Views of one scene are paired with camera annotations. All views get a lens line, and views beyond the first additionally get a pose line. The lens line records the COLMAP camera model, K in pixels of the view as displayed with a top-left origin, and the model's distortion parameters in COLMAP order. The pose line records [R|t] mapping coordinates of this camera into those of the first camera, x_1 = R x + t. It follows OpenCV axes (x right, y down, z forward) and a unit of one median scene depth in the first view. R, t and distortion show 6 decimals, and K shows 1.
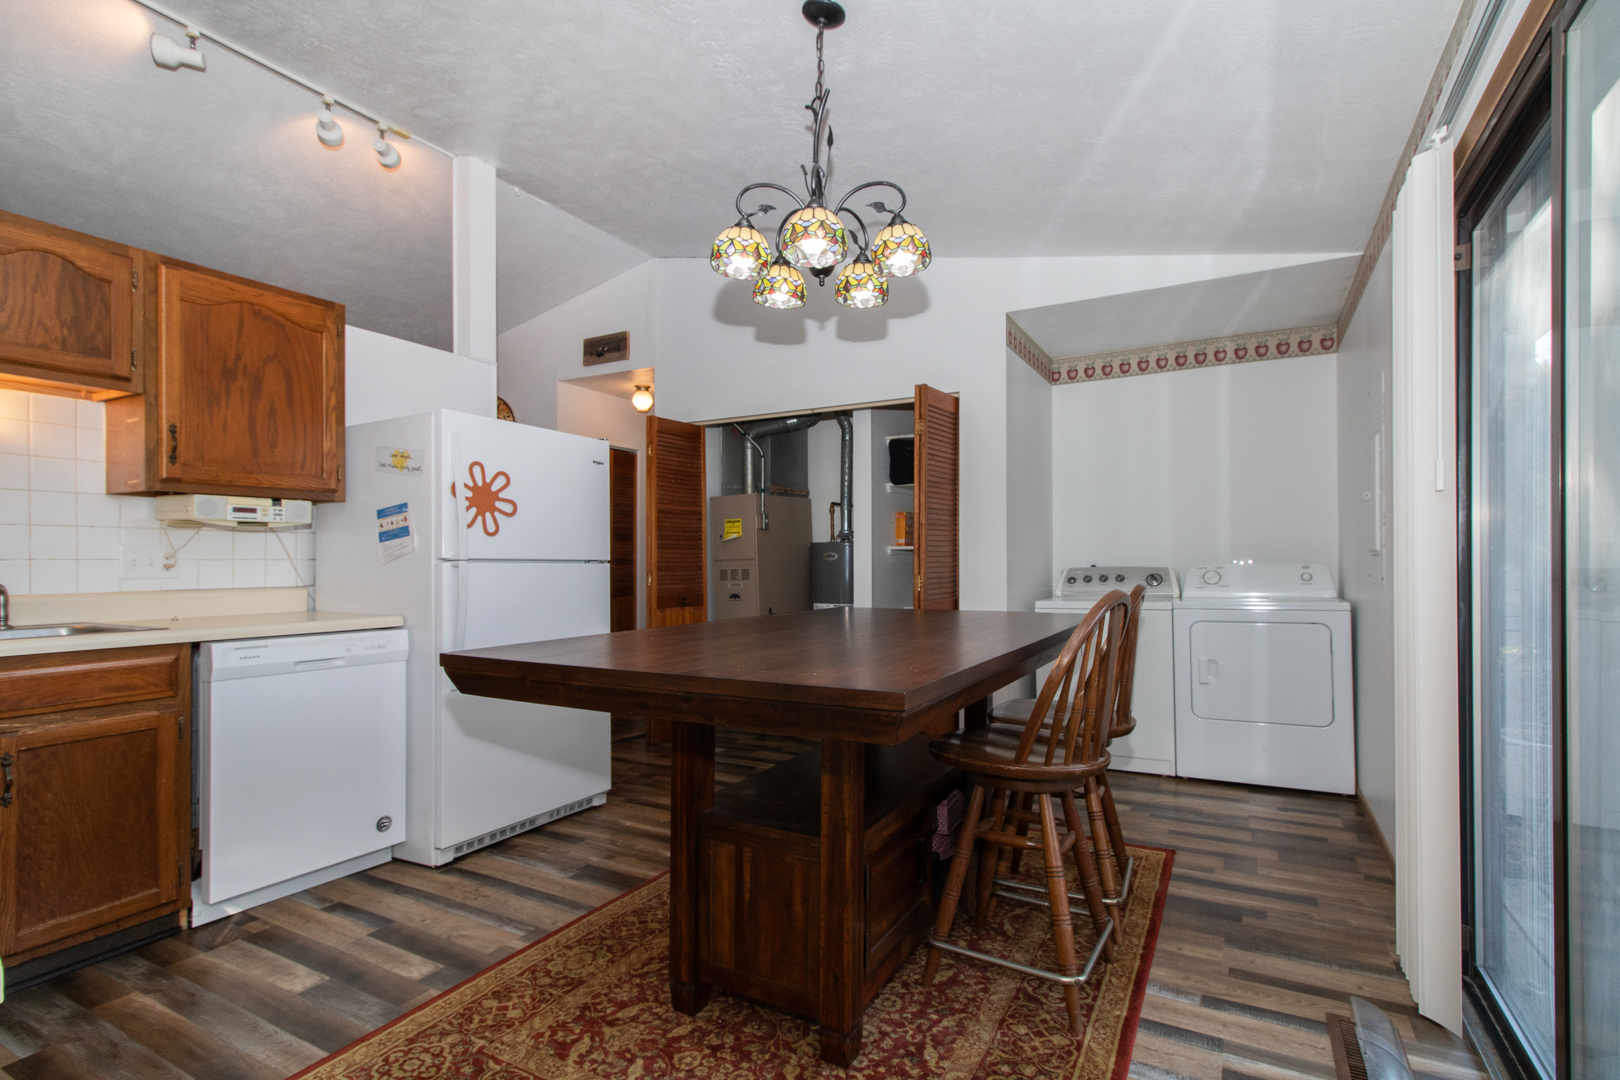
lens RADIAL K [[771.3, 0, 806.9], [0, 771.3, 555.9], [0, 0, 1]] dist [0.002227, -0.000047]
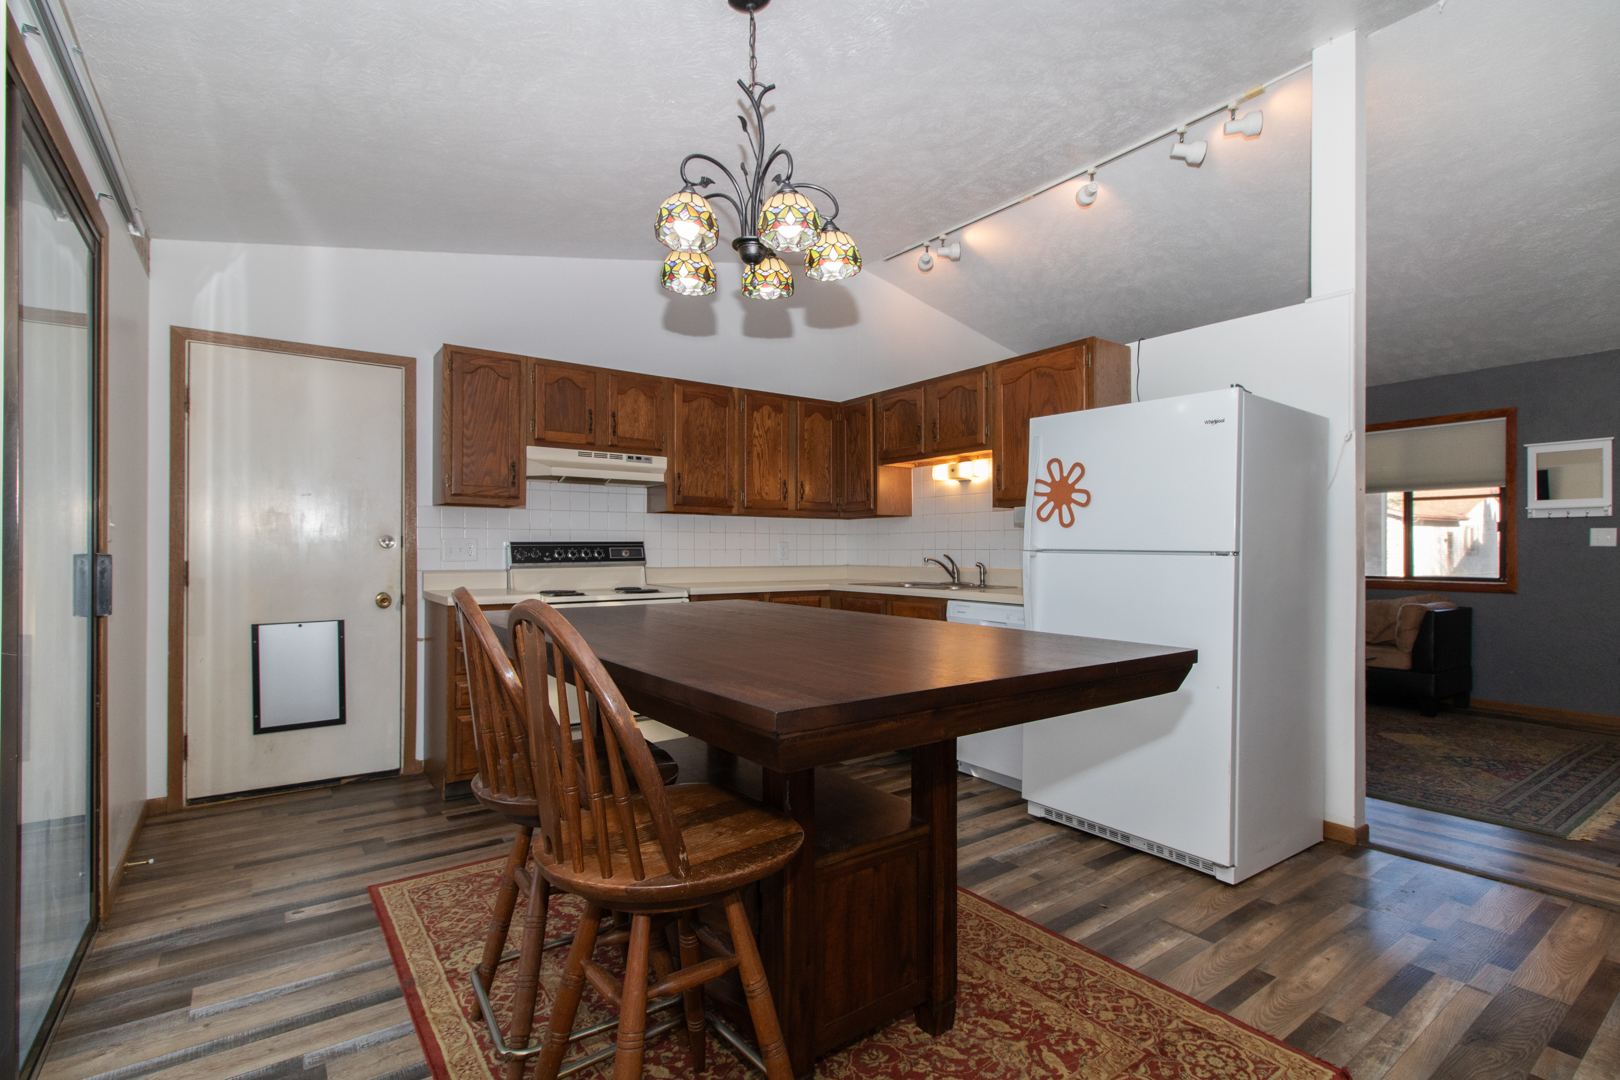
lens RADIAL K [[771.3, 0, 806.9], [0, 771.3, 555.9], [0, 0, 1]] dist [0.002227, -0.000047]
pose [[-0.422317, 0.006656, -0.906424, 0.476313], [0.002065, 0.999978, 0.006381, 0.003567], [0.906446, 0.000823, -0.422322, 0.791048]]
